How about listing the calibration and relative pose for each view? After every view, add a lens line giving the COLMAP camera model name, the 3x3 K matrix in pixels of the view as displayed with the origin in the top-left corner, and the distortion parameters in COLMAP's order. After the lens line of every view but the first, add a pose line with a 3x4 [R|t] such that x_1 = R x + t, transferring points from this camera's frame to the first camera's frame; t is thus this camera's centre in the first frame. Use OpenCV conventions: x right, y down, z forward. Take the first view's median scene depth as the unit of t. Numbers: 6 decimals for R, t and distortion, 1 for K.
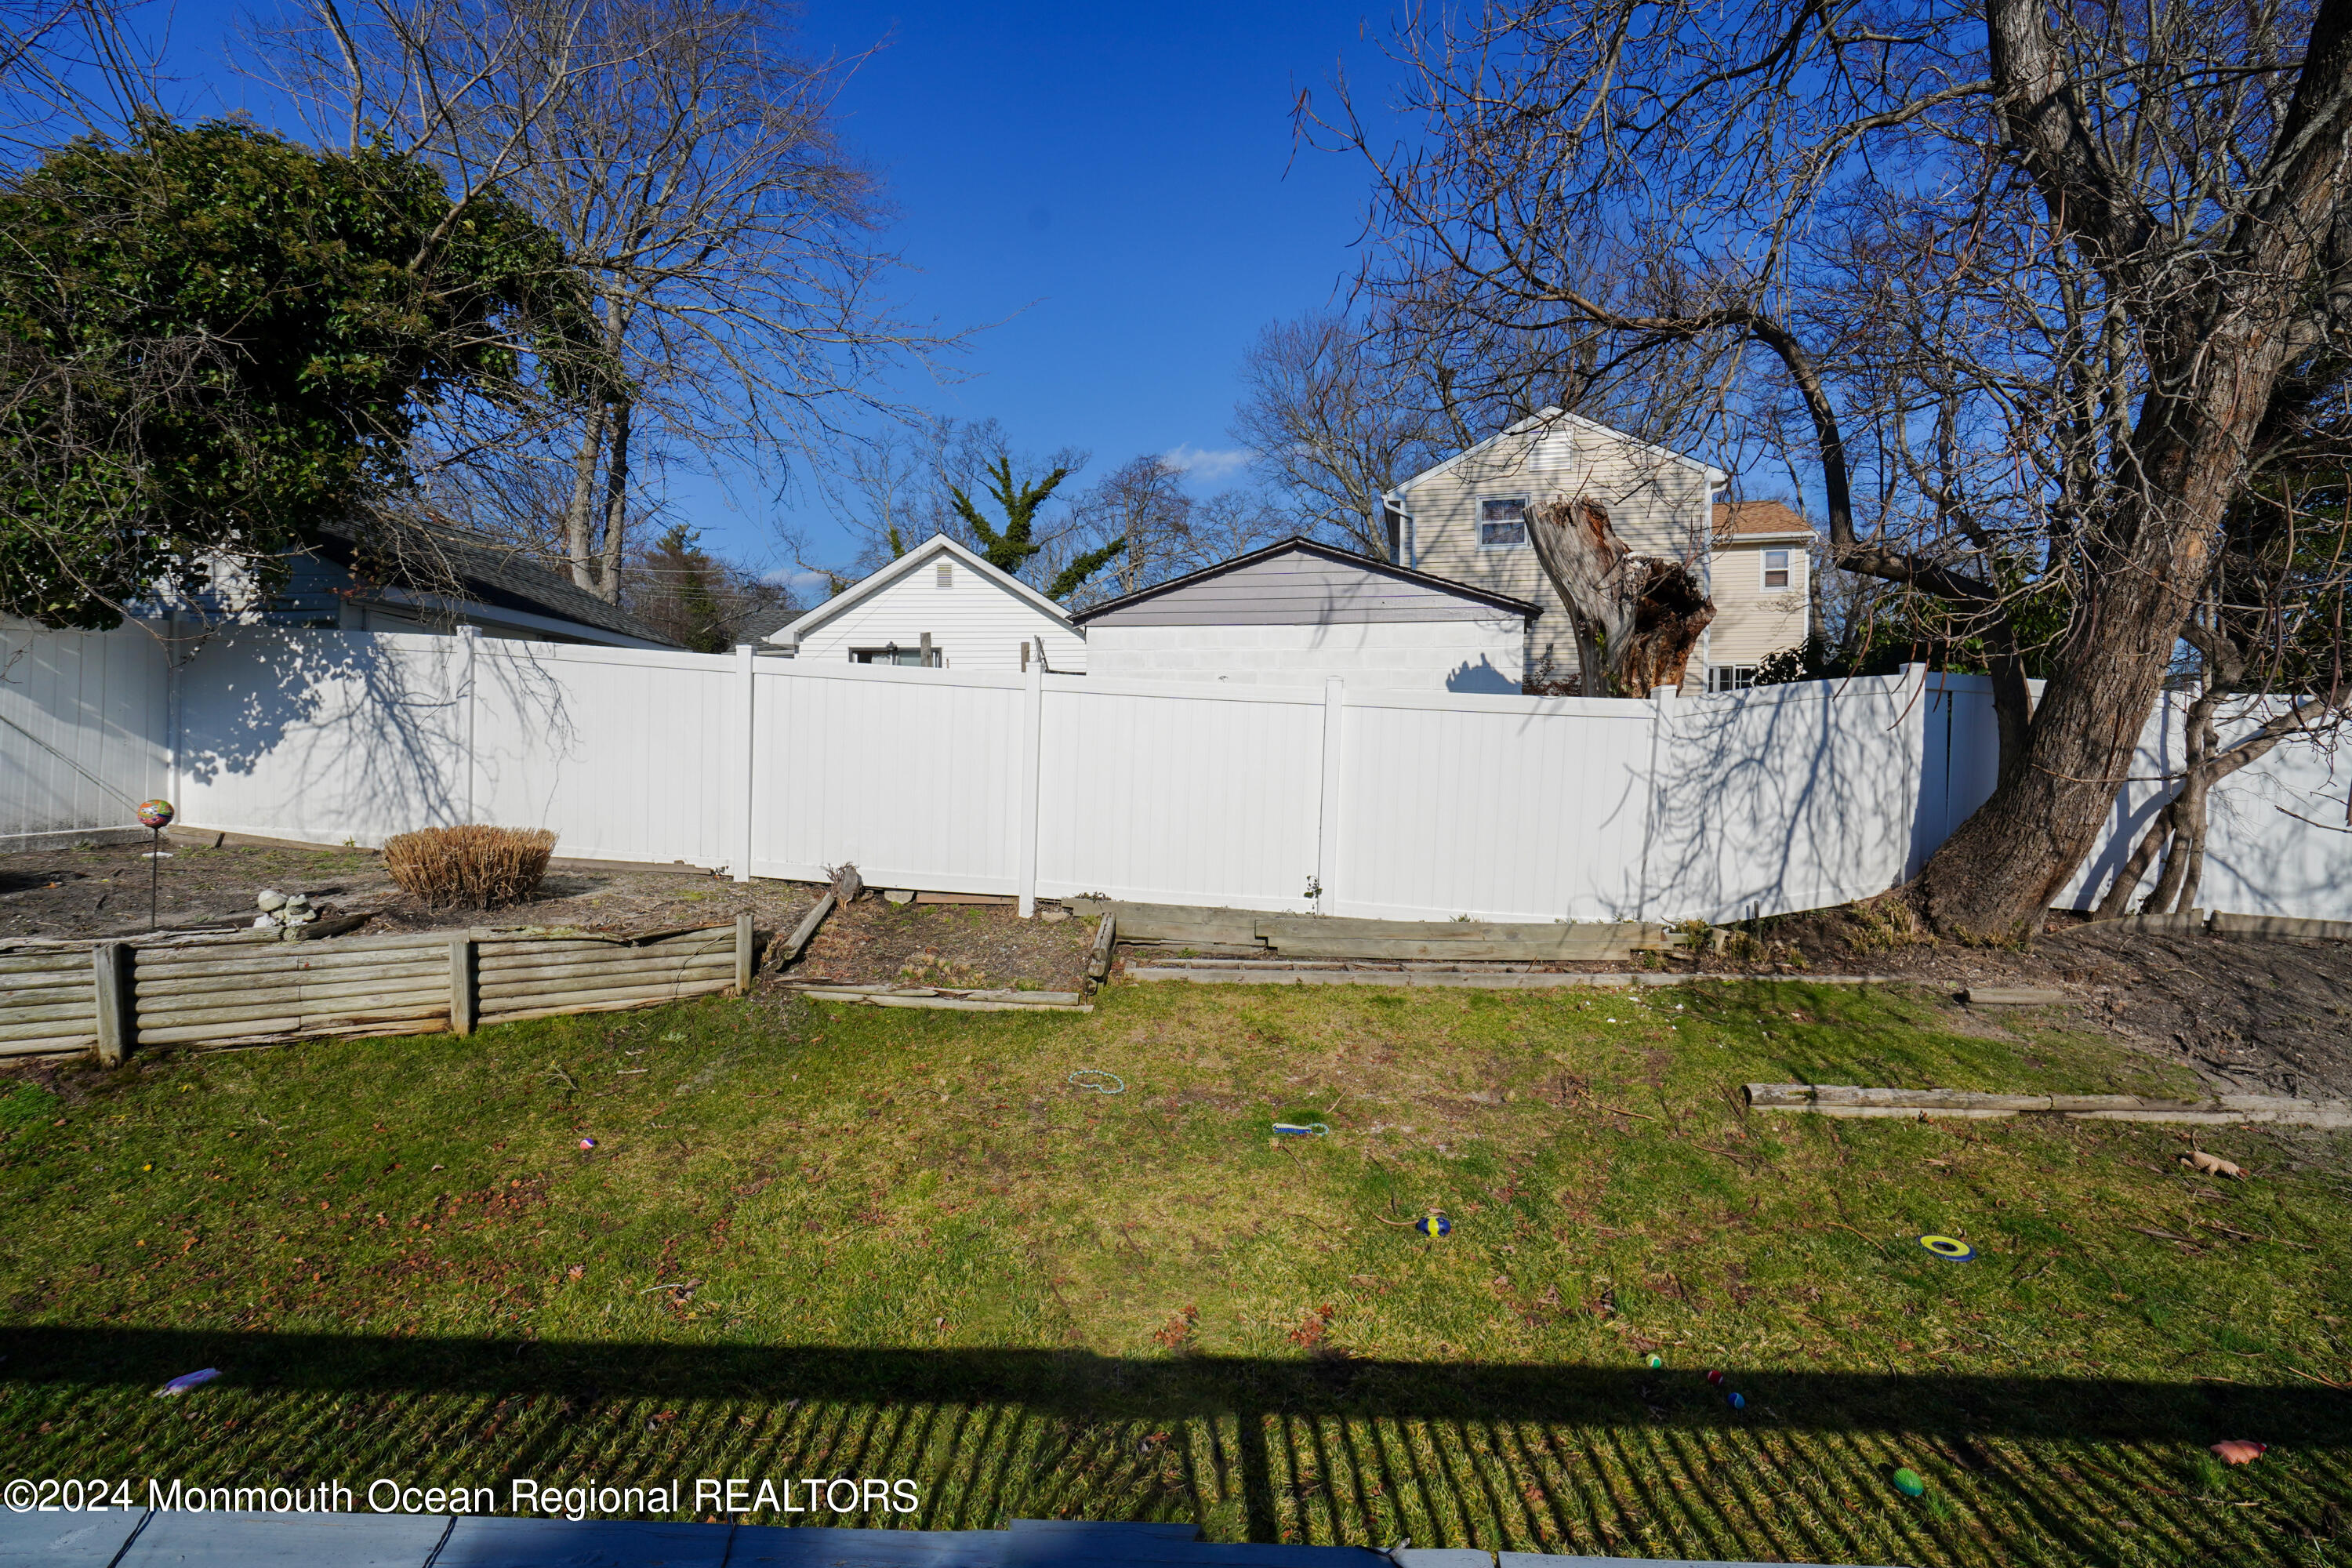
lens RADIAL K [[1112.2, 0, 1127.0], [0, 1112.2, 796.9], [0, 0, 1]] dist [-0.010550, 0.005059]
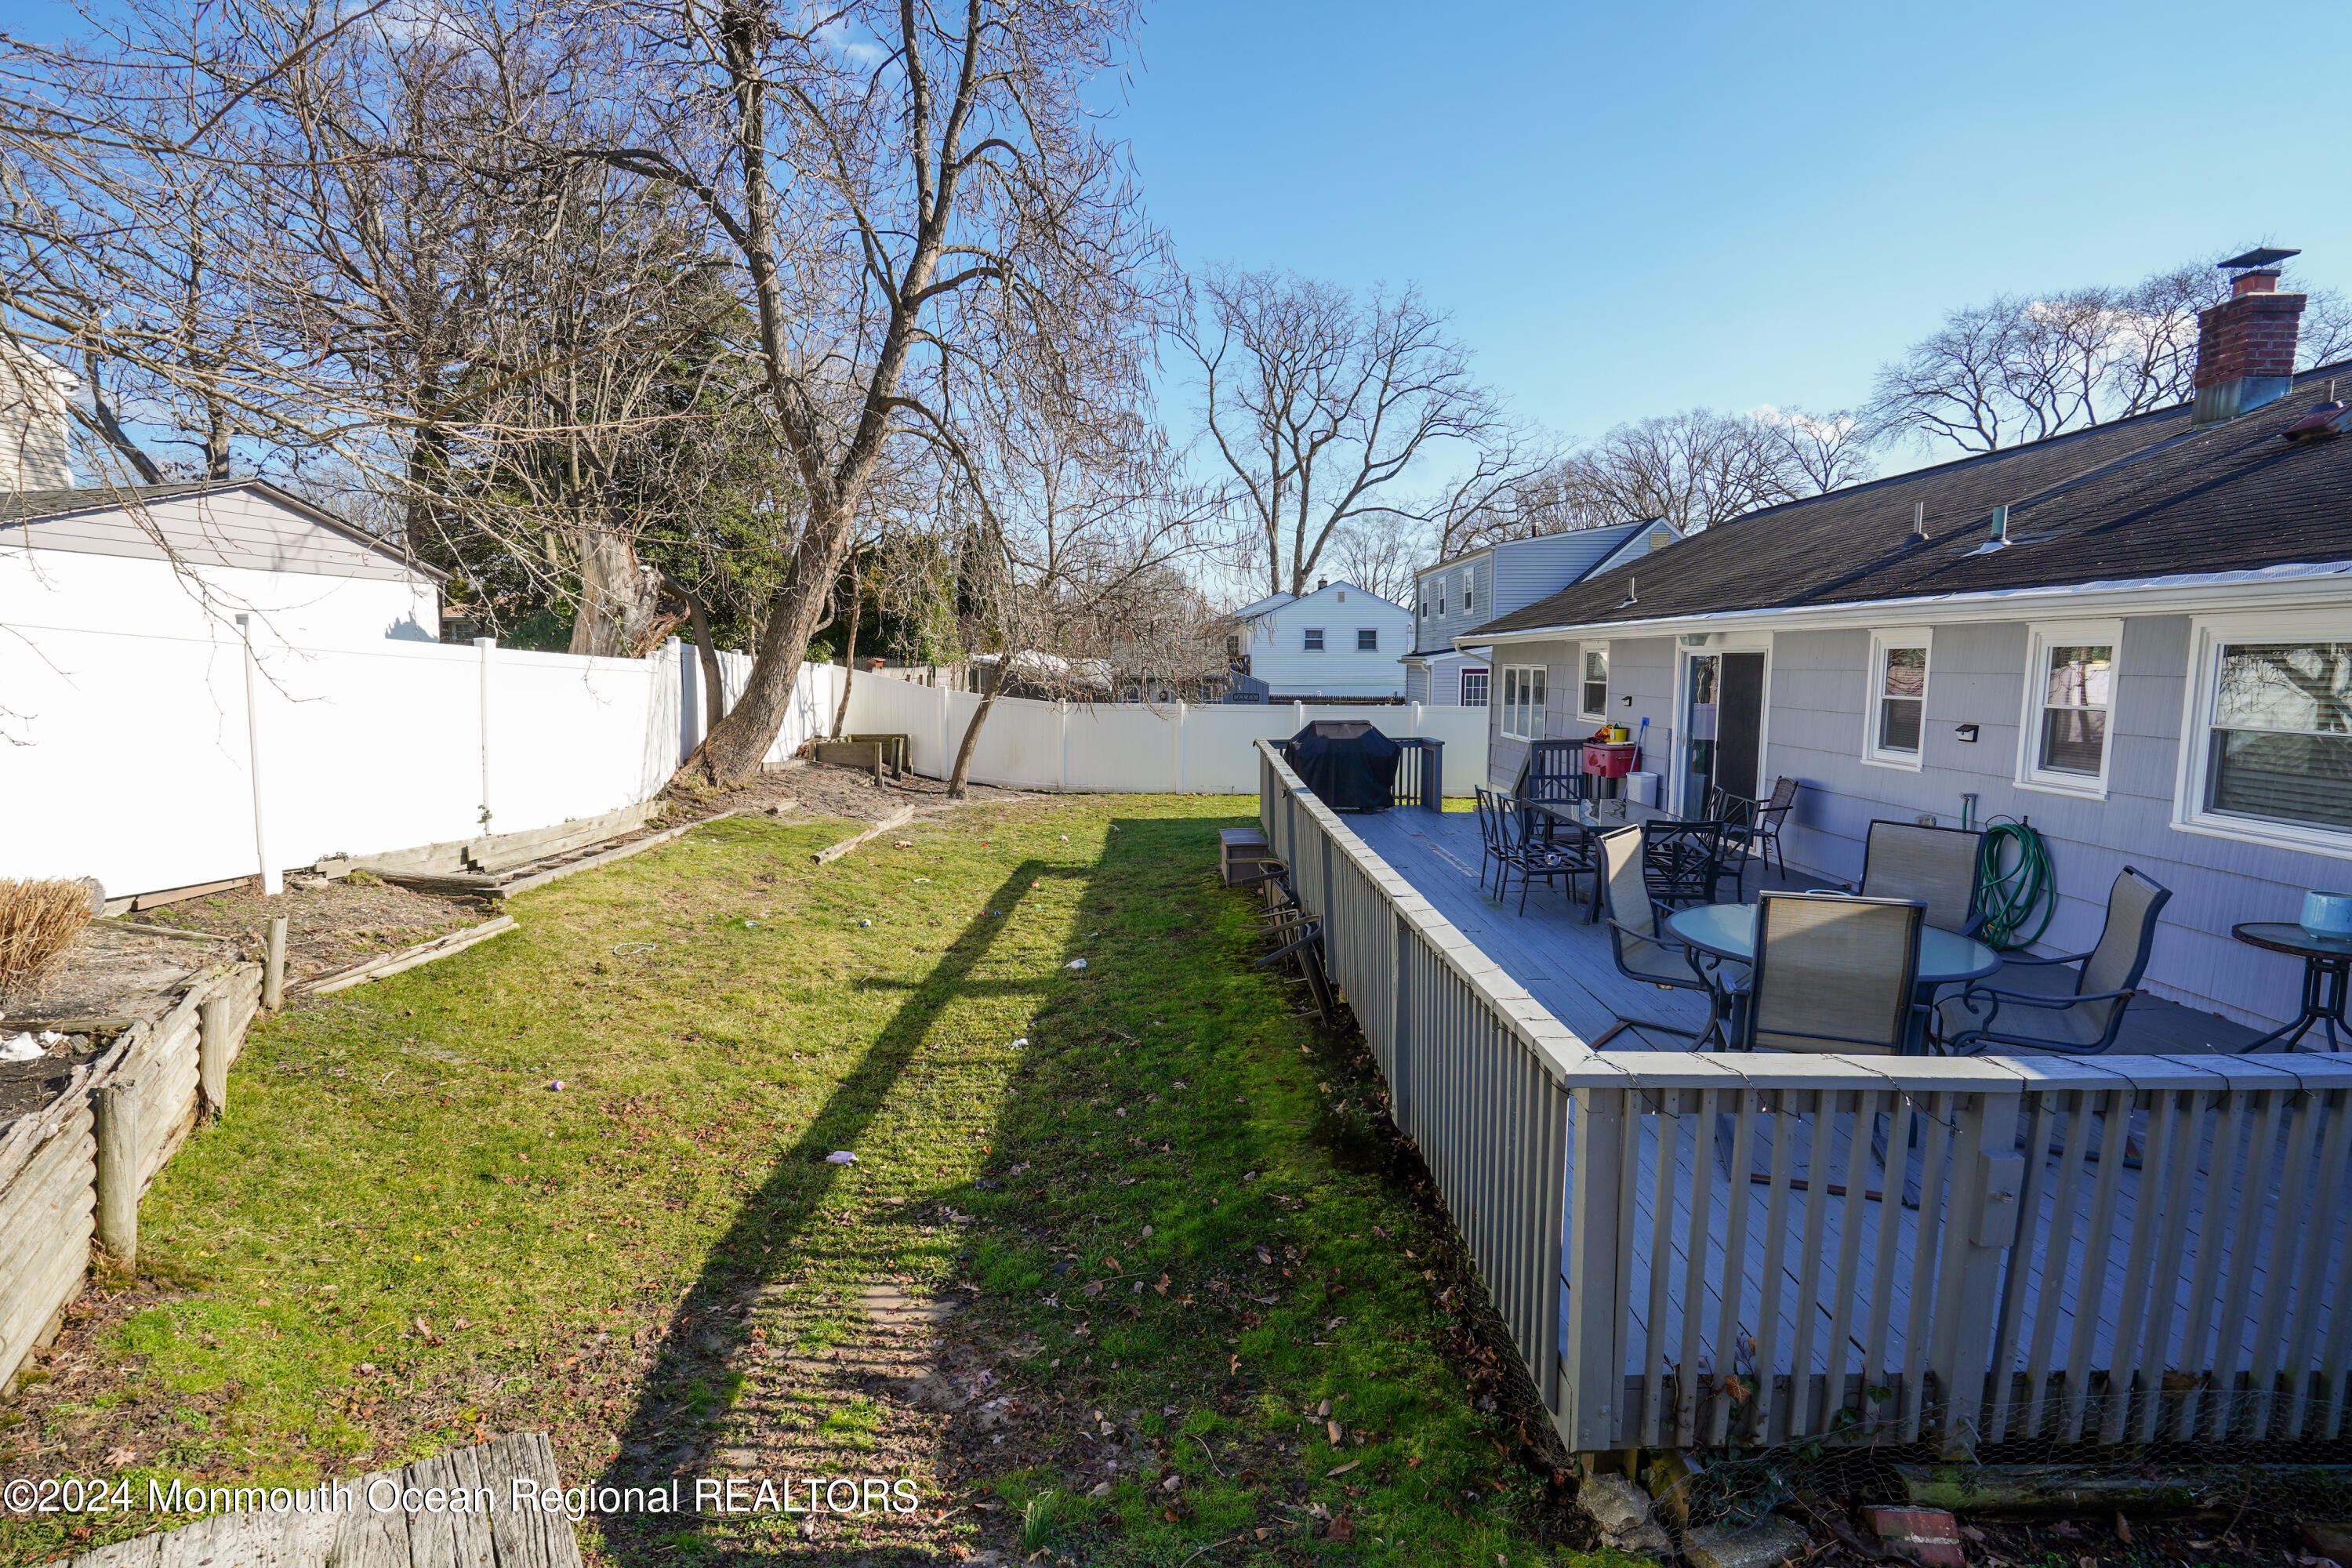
lens RADIAL K [[1112.2, 0, 1165.3], [0, 1112.2, 774.1], [0, 0, 1]] dist [-0.010550, 0.005059]
pose [[-0.049734, -0.101291, 0.993613, -1.024083], [0.043232, 0.993693, 0.103463, -0.051808], [-0.997826, 0.048101, -0.045041, 0.311805]]
